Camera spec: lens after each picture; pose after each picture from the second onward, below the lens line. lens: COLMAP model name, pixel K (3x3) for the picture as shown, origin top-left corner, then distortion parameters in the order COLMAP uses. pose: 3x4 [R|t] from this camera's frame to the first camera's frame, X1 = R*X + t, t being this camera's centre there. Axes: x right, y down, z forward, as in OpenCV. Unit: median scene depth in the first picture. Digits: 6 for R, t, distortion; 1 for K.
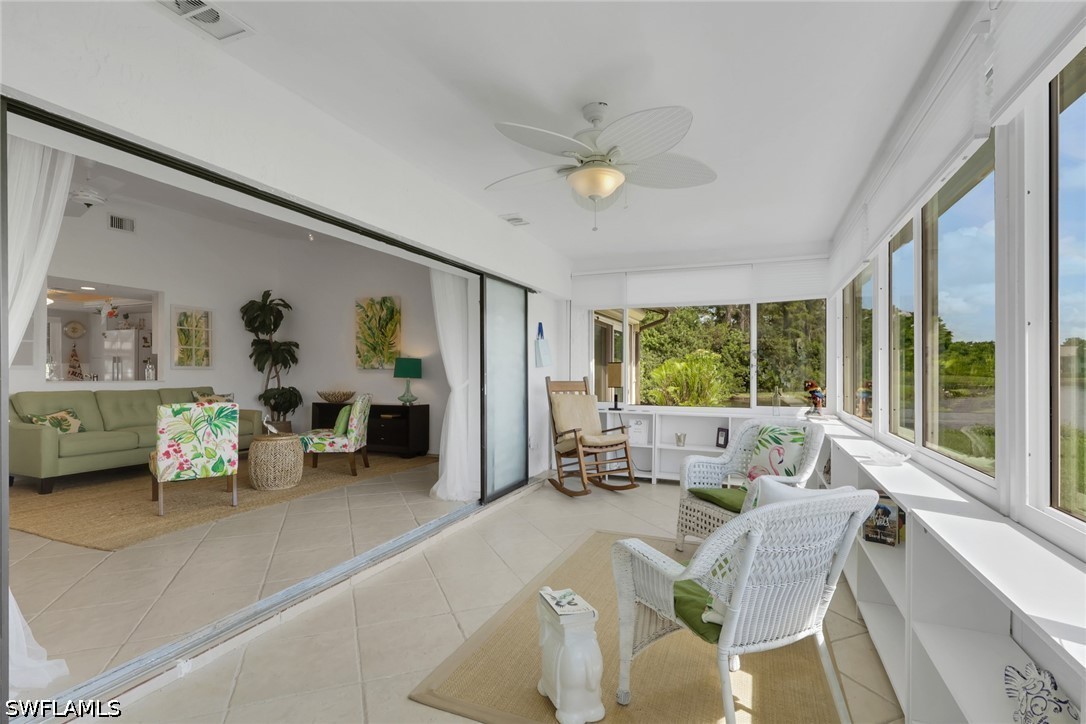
lens RADIAL K [[518.0, 0, 545.4], [0, 518.0, 372.4], [0, 0, 1]] dist [-0.007086, -0.000477]
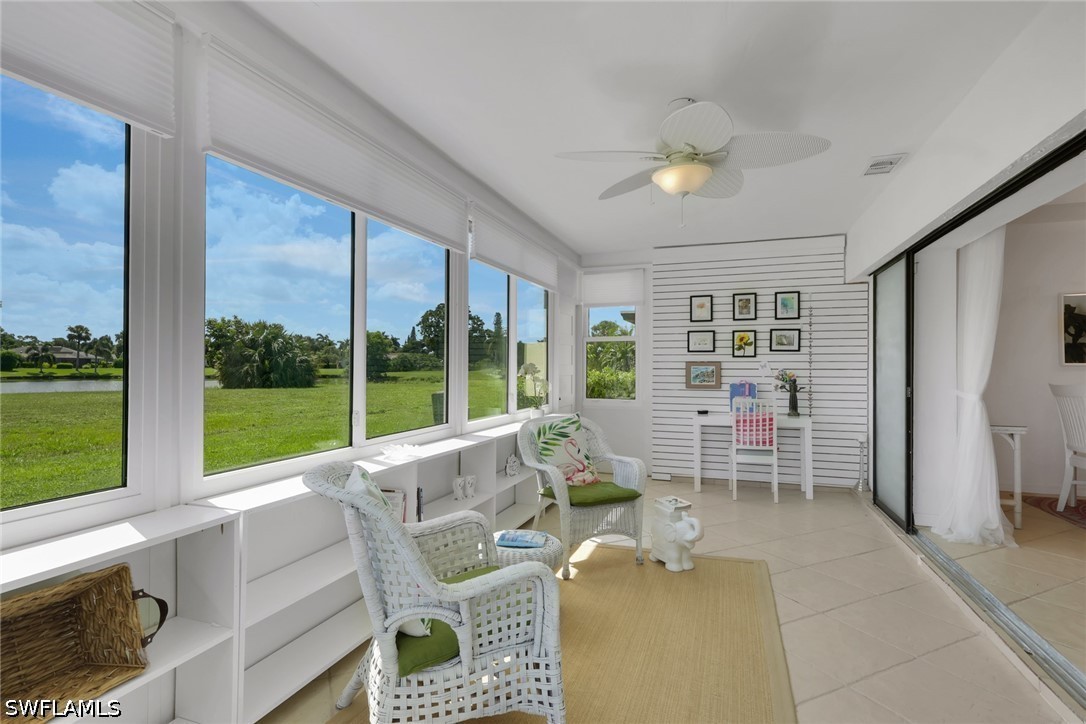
lens RADIAL K [[529.0, 0, 540.8], [0, 529.0, 364.1], [0, 0, 1]] dist [-0.002066, -0.000166]
pose [[-0.999081, -0.007205, -0.042240, 0.148854], [-0.007022, 0.999965, -0.004475, -0.003152], [0.042271, -0.004174, -0.999097, 0.723779]]
